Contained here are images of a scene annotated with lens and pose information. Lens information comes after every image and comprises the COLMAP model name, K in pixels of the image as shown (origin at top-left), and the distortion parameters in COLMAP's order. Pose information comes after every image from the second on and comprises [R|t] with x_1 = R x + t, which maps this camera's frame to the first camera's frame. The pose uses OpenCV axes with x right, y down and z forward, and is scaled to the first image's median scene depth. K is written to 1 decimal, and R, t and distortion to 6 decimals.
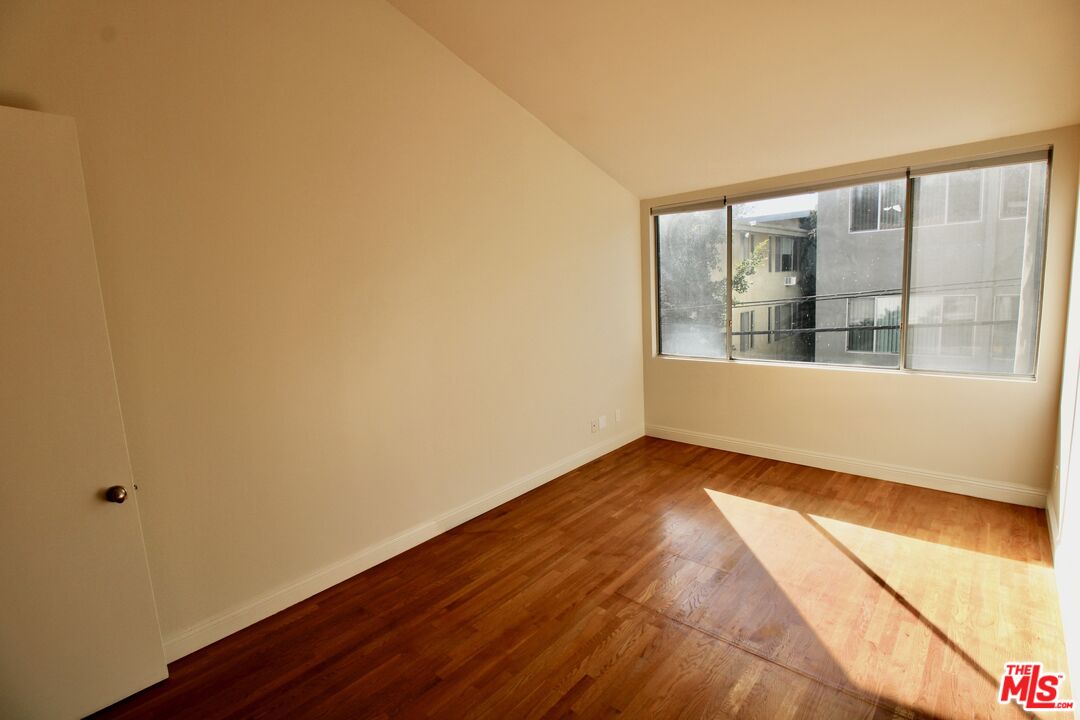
lens RADIAL K [[503.0, 0, 543.3], [0, 503.0, 354.7], [0, 0, 1]] dist [-0.008680, -0.002287]
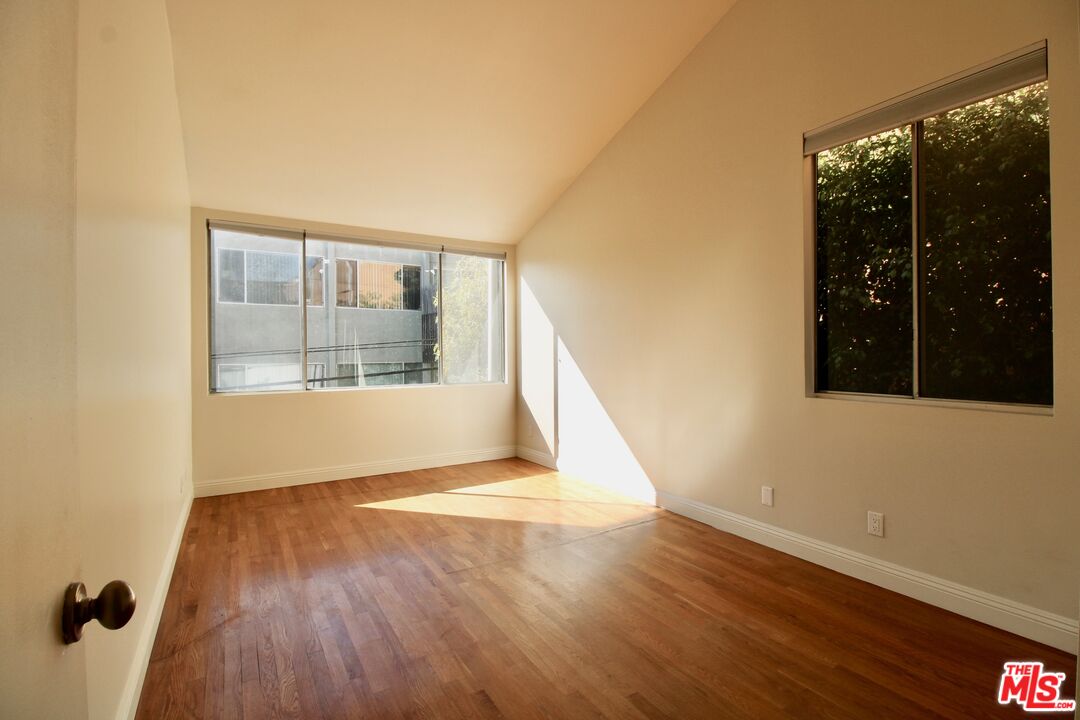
lens RADIAL K [[503.0, 0, 543.2], [0, 503.0, 358.5], [0, 0, 1]] dist [-0.008680, -0.002287]
pose [[0.265433, 0.039461, 0.963321, -0.523304], [0.127905, 0.988889, -0.075751, 0.093946], [-0.955607, 0.143321, 0.257437, 0.318358]]
